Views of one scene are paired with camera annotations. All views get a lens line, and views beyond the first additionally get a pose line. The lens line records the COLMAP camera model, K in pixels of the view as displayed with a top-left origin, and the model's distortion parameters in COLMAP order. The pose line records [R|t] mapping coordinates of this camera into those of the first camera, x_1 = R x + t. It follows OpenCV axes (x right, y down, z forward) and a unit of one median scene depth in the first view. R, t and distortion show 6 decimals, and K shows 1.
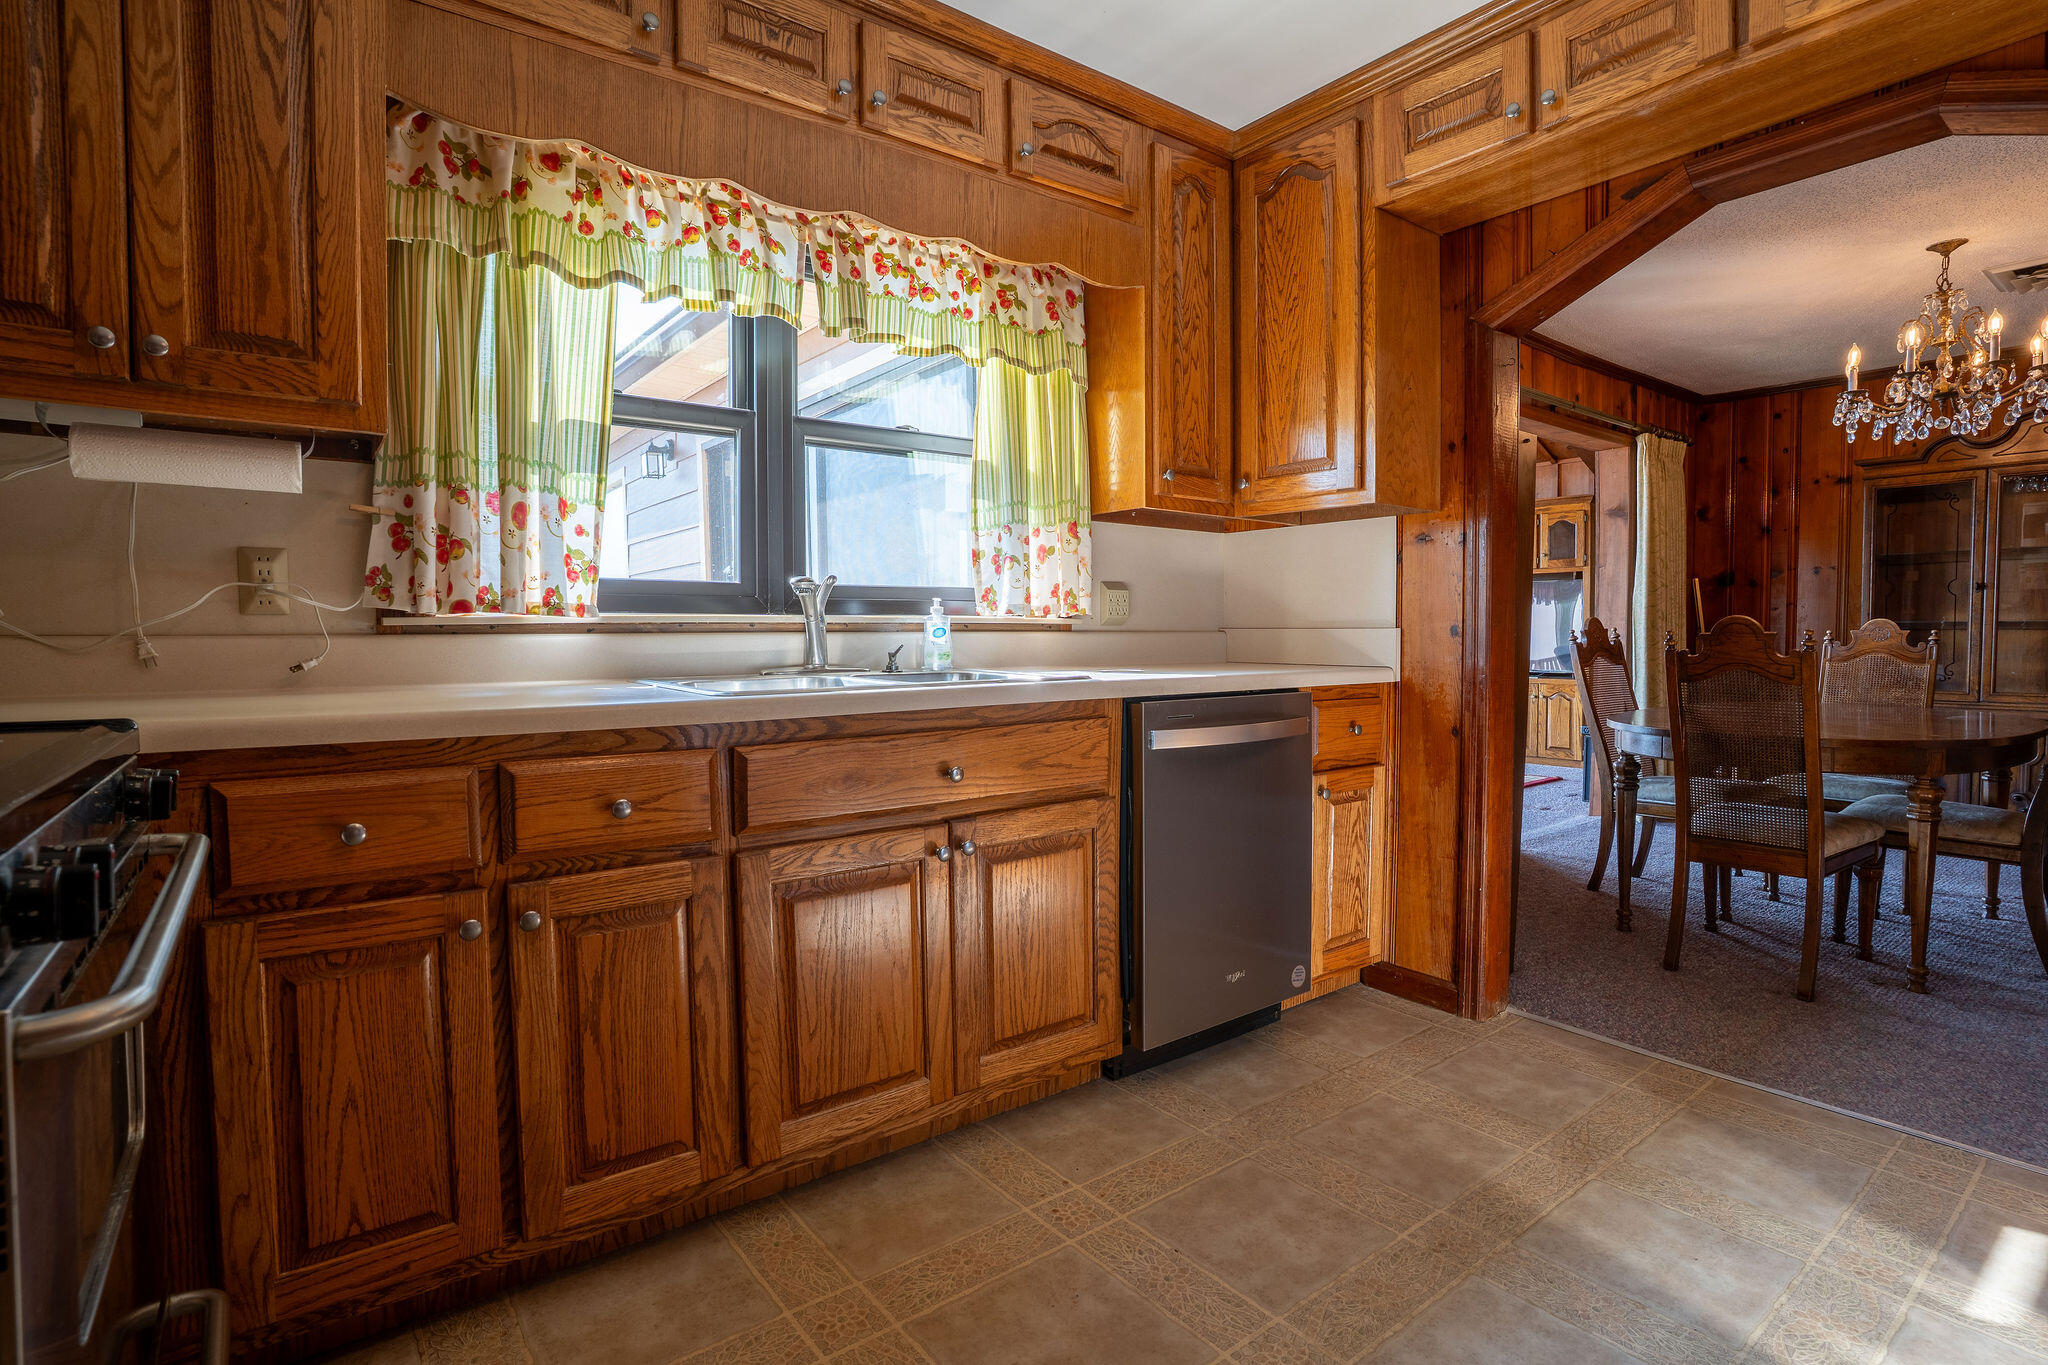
lens RADIAL K [[998.3, 0, 1017.2], [0, 998.3, 672.5], [0, 0, 1]] dist [-0.072132, 0.026262]
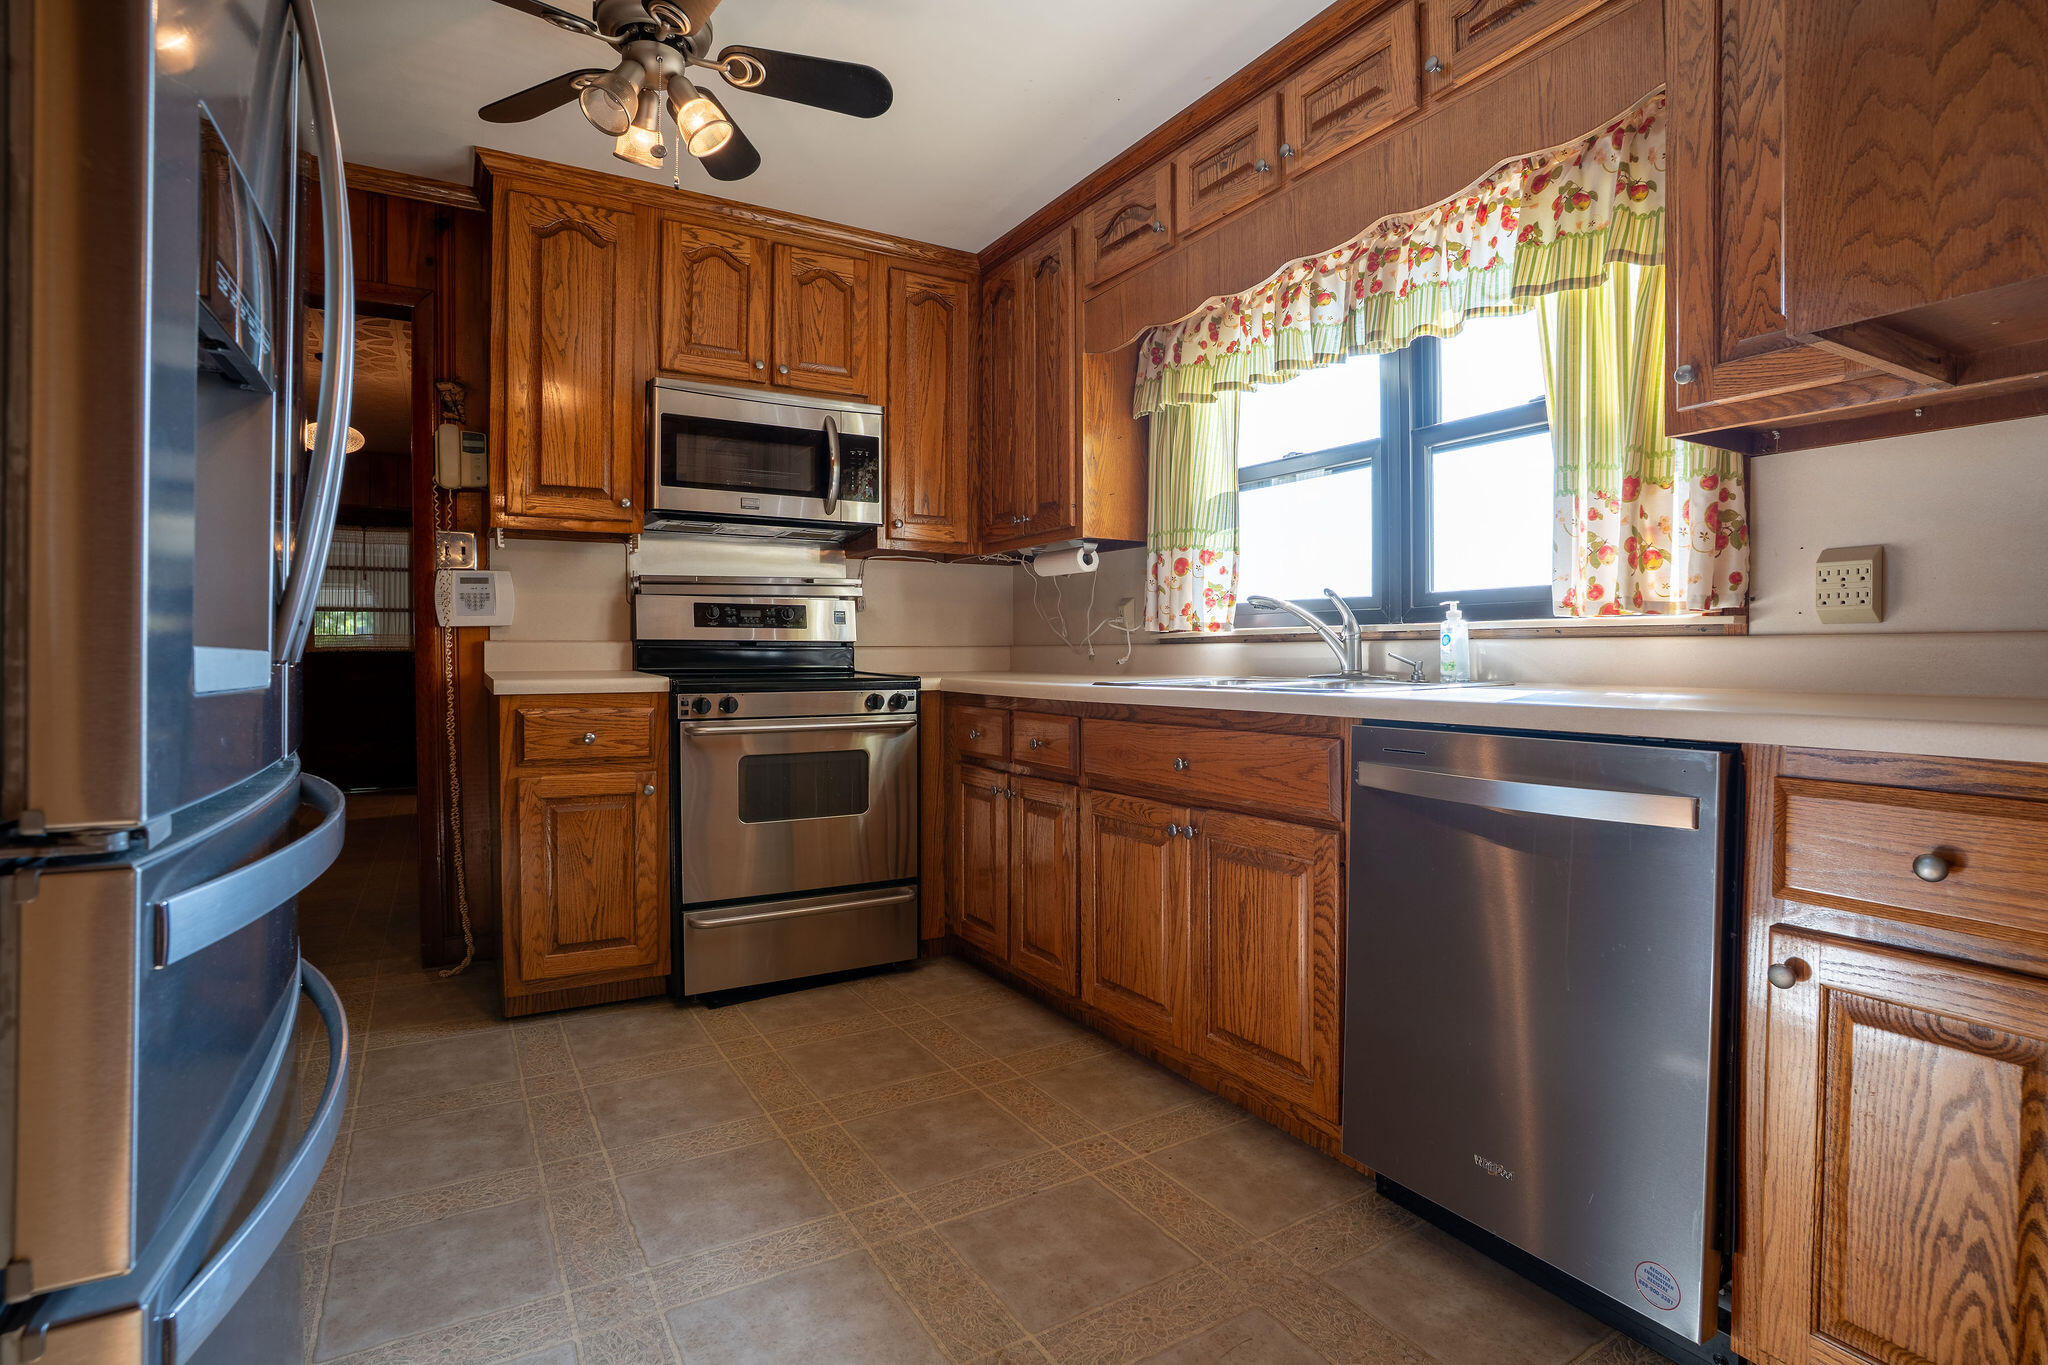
lens RADIAL K [[998.3, 0, 1017.2], [0, 998.3, 672.5], [0, 0, 1]] dist [-0.072132, 0.026262]
pose [[-0.112335, 0.026412, -0.993319, 0.911579], [-0.032077, 0.999029, 0.030192, -0.027792], [0.993152, 0.035254, -0.111379, 0.778306]]
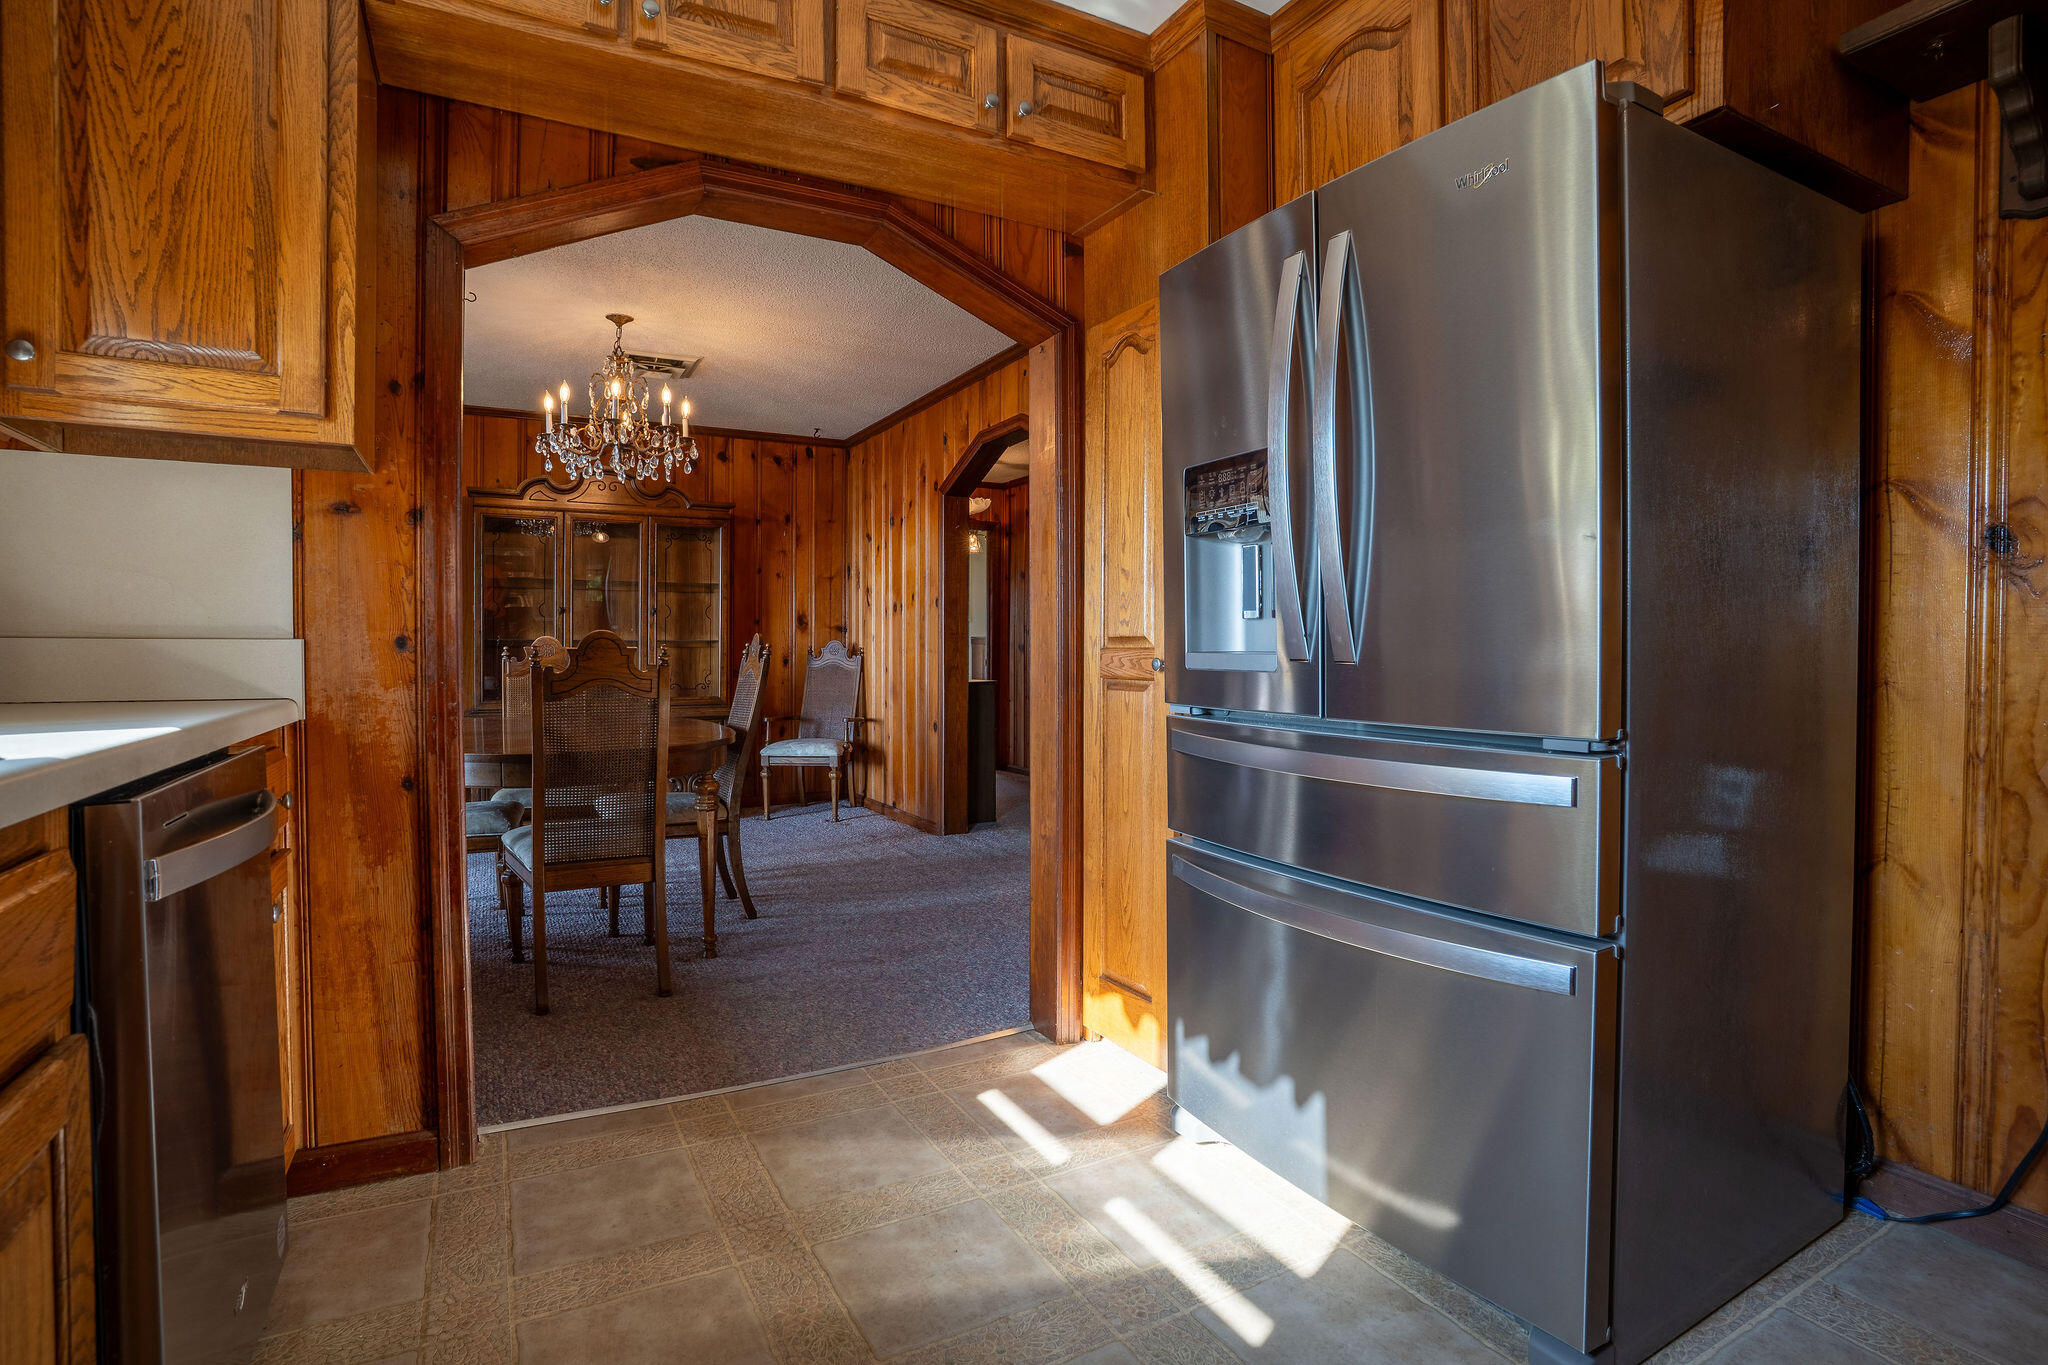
lens RADIAL K [[998.3, 0, 1017.2], [0, 998.3, 672.5], [0, 0, 1]] dist [-0.072132, 0.026262]
pose [[0.151456, -0.016576, 0.988325, -0.221453], [0.034627, 0.999335, 0.011454, -0.016131], [-0.987857, 0.032488, 0.151929, 0.529399]]
